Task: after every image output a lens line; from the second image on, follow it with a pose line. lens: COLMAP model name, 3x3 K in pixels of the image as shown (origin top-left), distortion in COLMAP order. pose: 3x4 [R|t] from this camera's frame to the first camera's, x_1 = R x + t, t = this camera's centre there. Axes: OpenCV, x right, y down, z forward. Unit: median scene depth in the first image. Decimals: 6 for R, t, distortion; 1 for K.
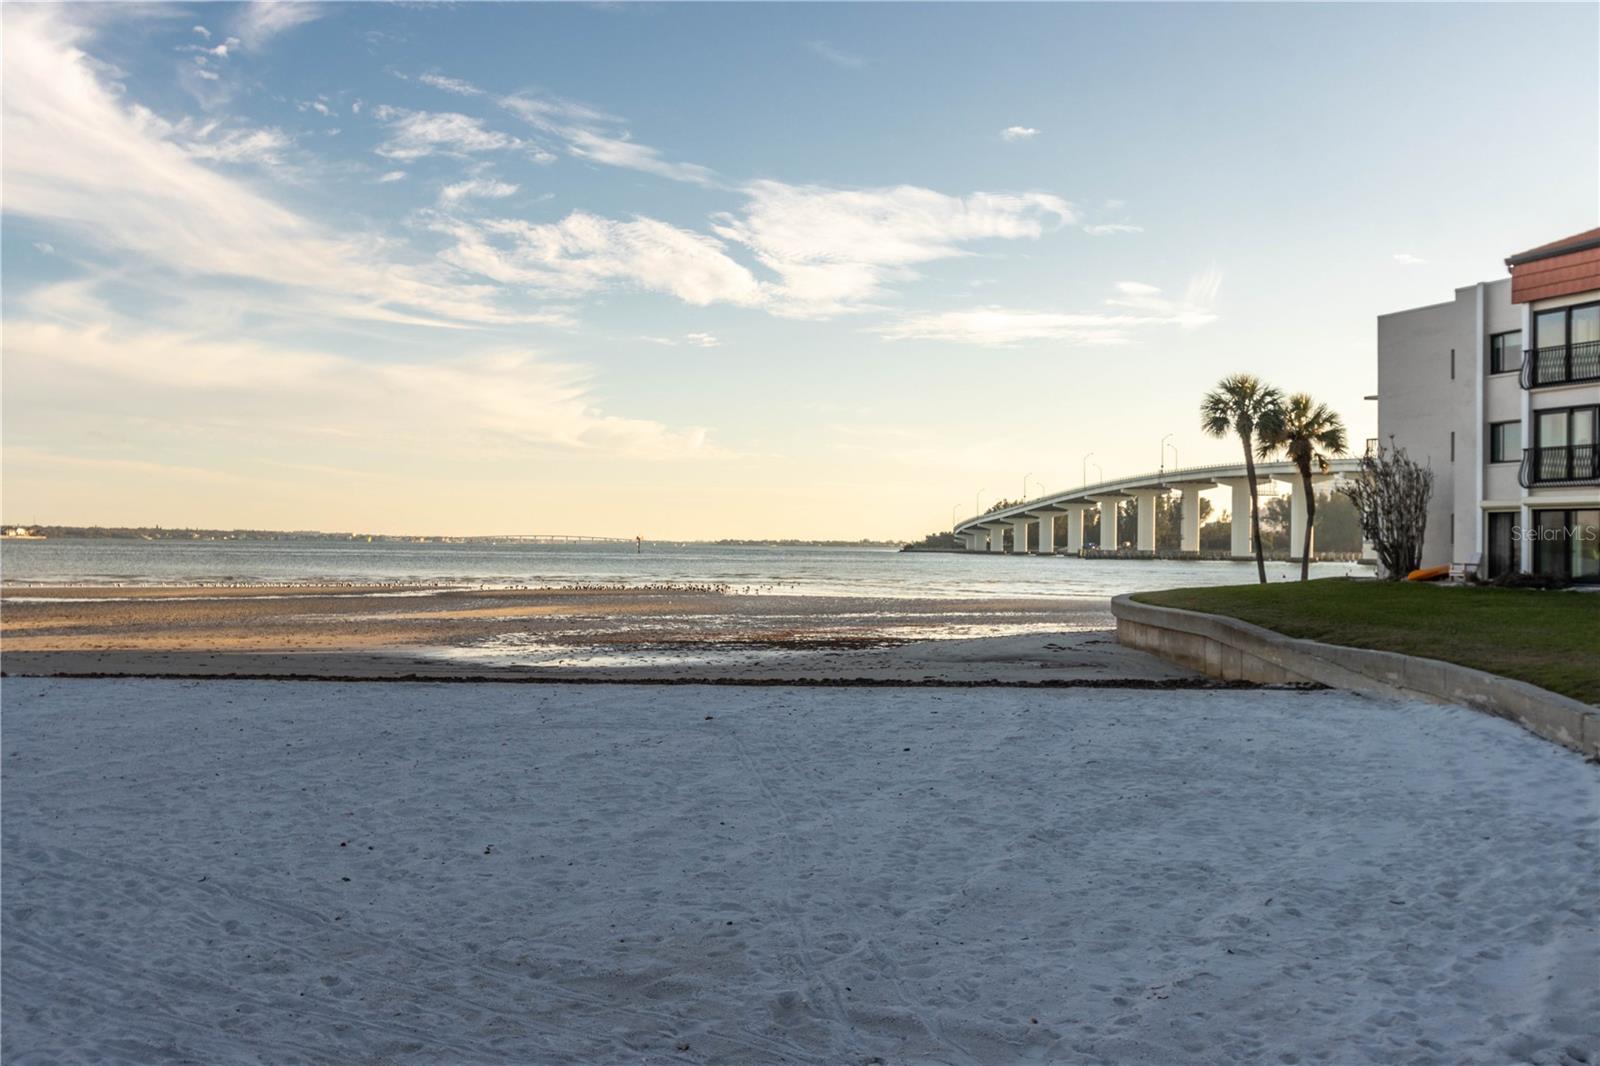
lens RADIAL K [[1574.1, 0, 800.3], [0, 1574.1, 535.1], [0, 0, 1]] dist [0.004062, 0.000000]
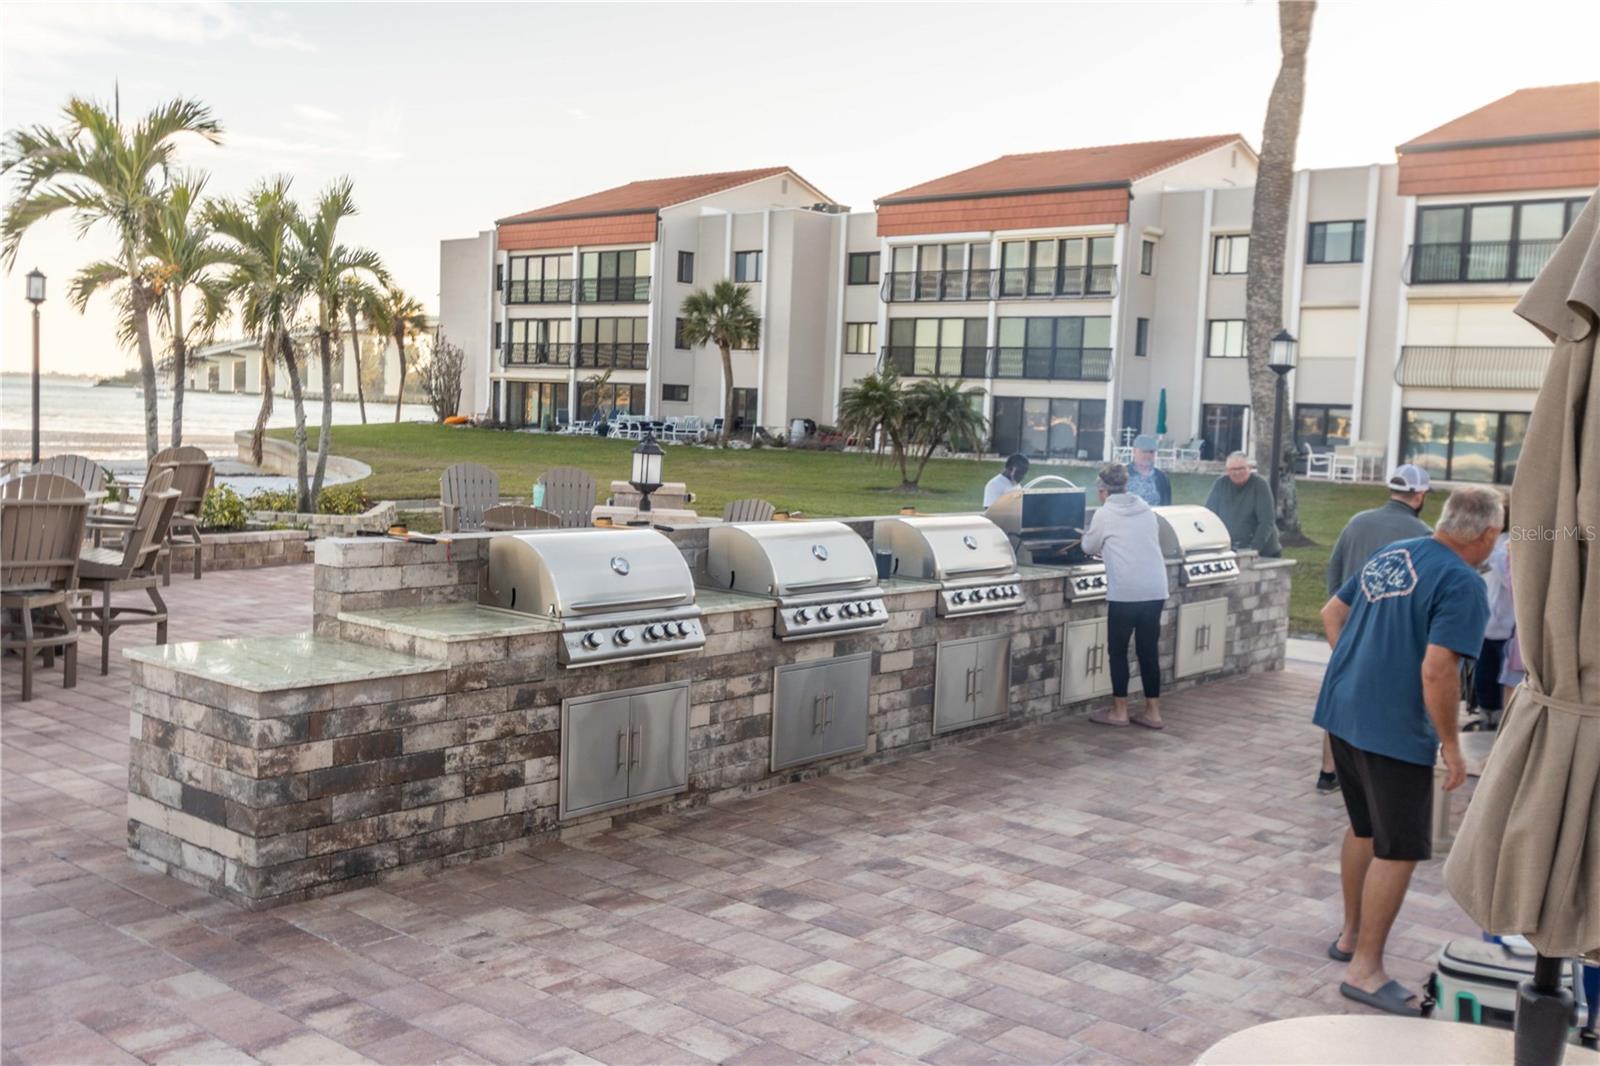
lens RADIAL K [[1574.1, 0, 802.5], [0, 1574.1, 535.6], [0, 0, 1]] dist [0.004062, 0.000000]
pose [[0.885630, -0.006764, 0.464343, -0.011809], [-0.039376, 0.995199, 0.089598, -0.012414], [-0.462720, -0.097634, 0.881112, -0.473351]]
